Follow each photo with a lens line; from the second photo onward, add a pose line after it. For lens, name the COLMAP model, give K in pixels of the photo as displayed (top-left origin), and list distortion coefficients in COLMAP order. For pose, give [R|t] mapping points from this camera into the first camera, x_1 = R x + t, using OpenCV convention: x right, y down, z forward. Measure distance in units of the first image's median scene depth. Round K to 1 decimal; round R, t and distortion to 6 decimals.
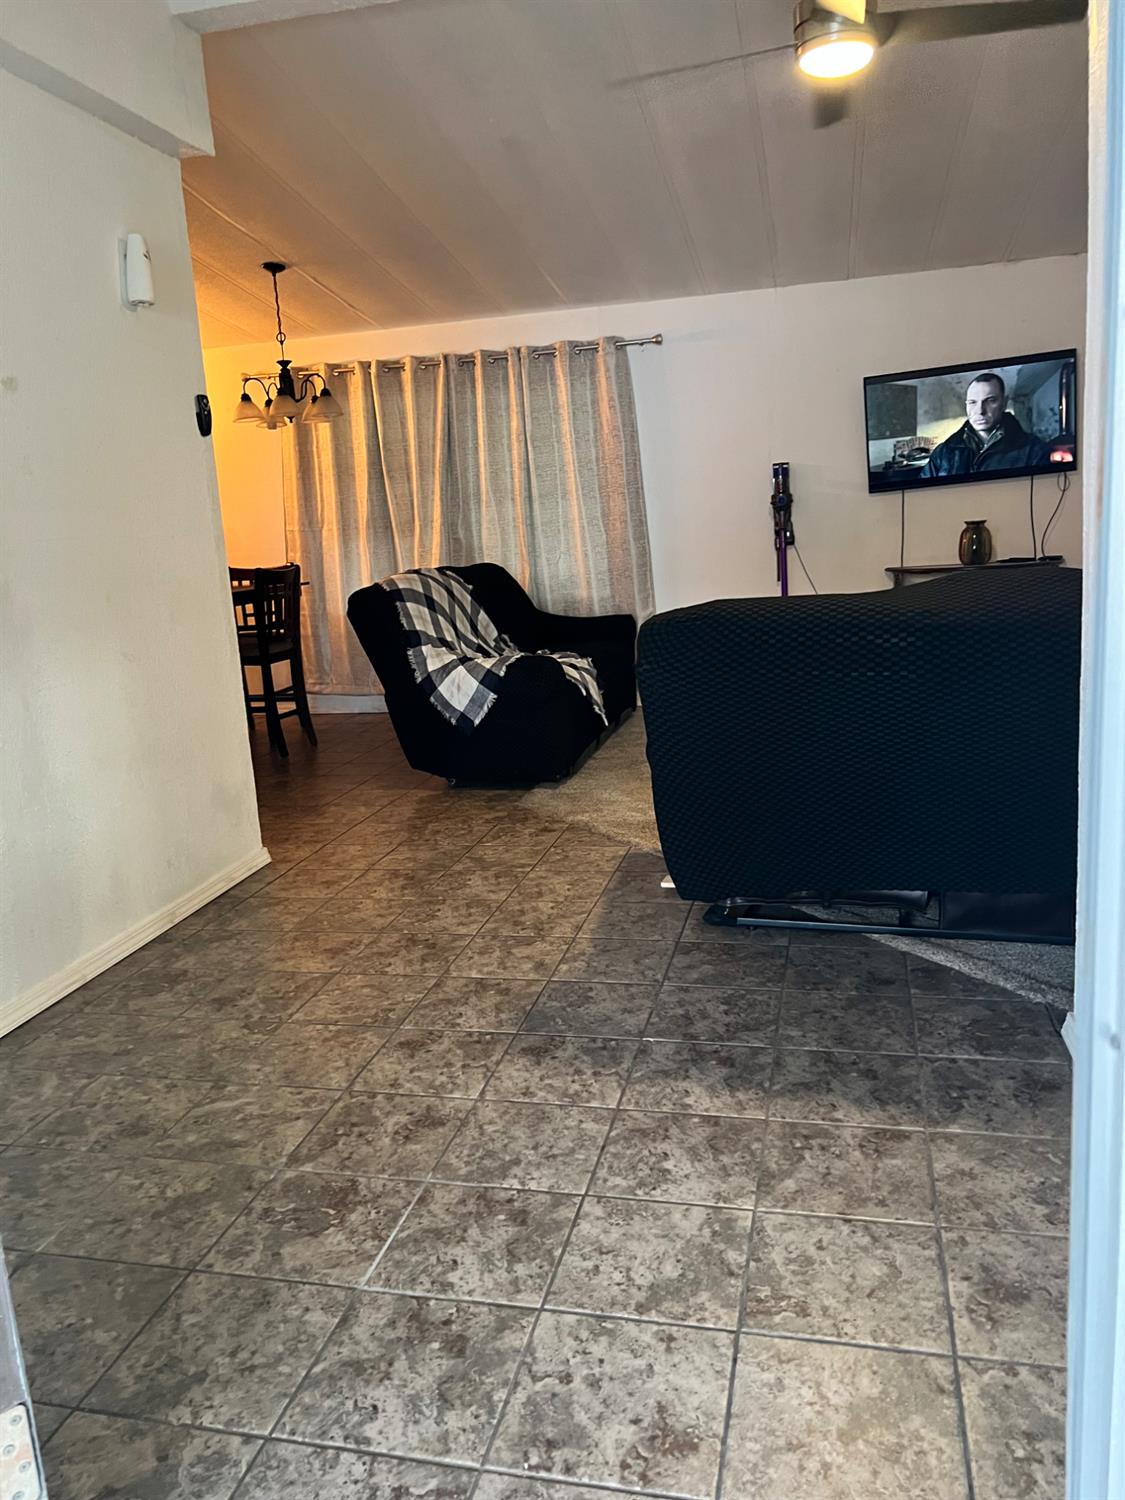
lens RADIAL K [[1149.2, 0, 565.5], [0, 1149.2, 752.5], [0, 0, 1]] dist [0.040780, 0.003688]
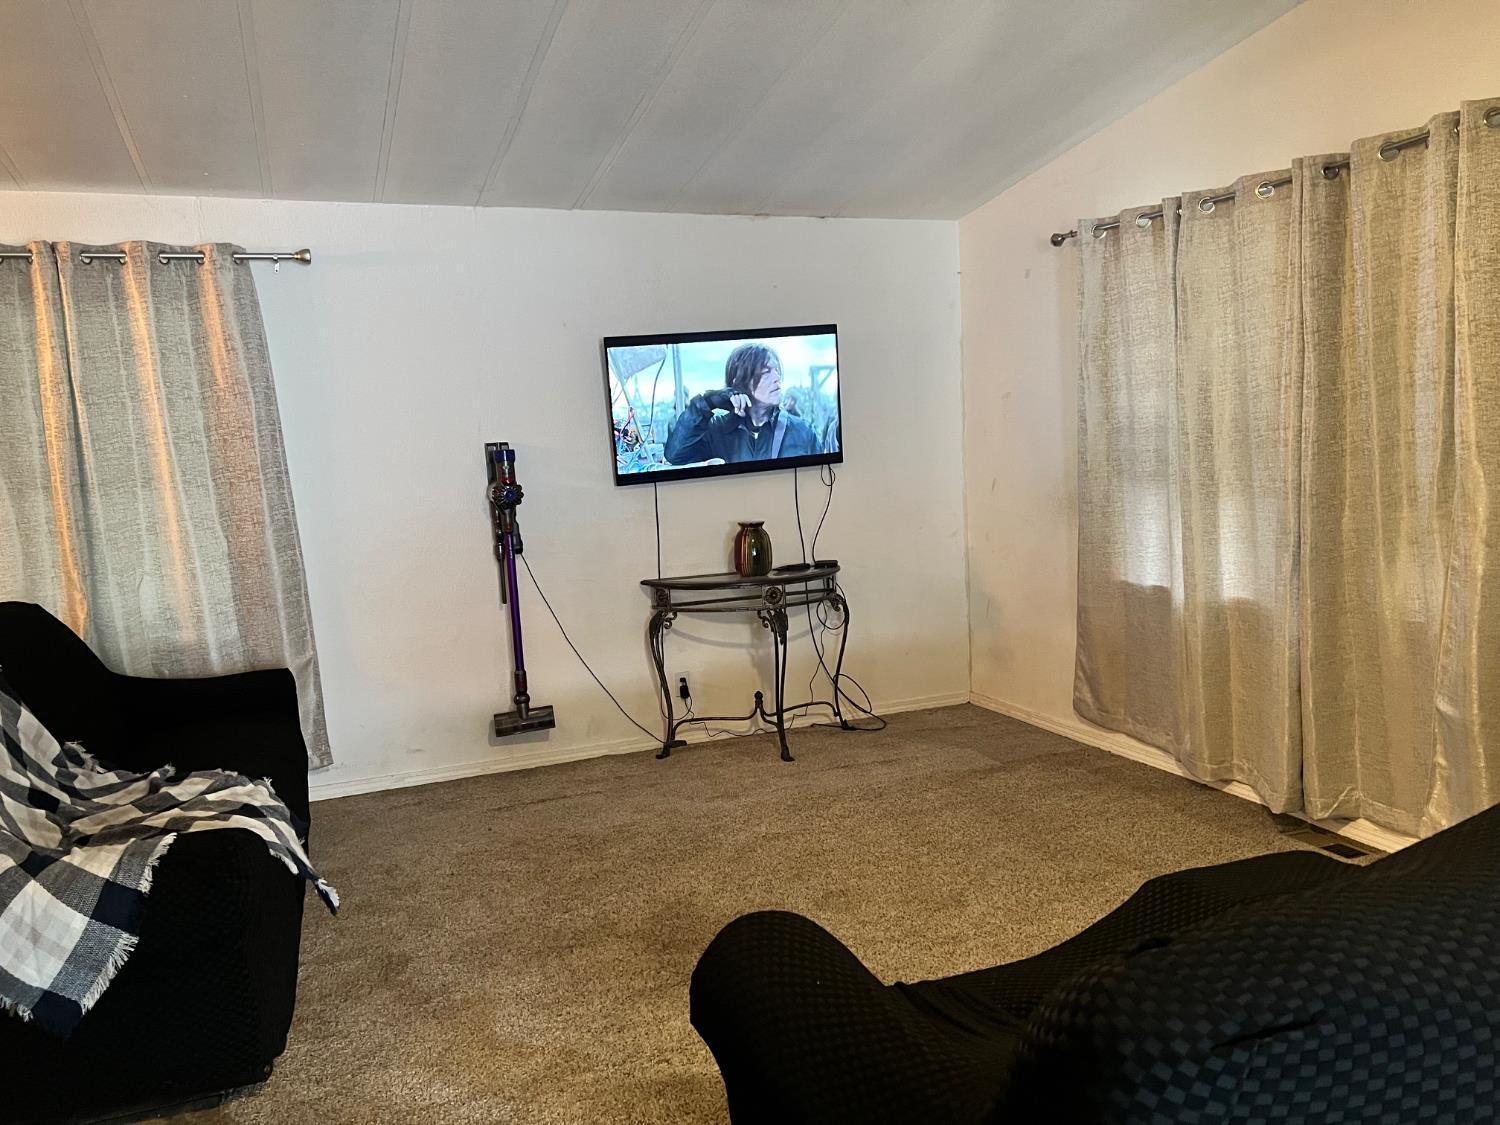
lens RADIAL K [[1149.2, 0, 750.6], [0, 1149.2, 553.4], [0, 0, 1]] dist [0.040780, 0.003688]
pose [[0.832242, -0.036395, 0.553216, -0.080812], [0.098425, 0.991692, -0.082827, -0.105059], [-0.545605, 0.123383, 0.828910, 0.320429]]
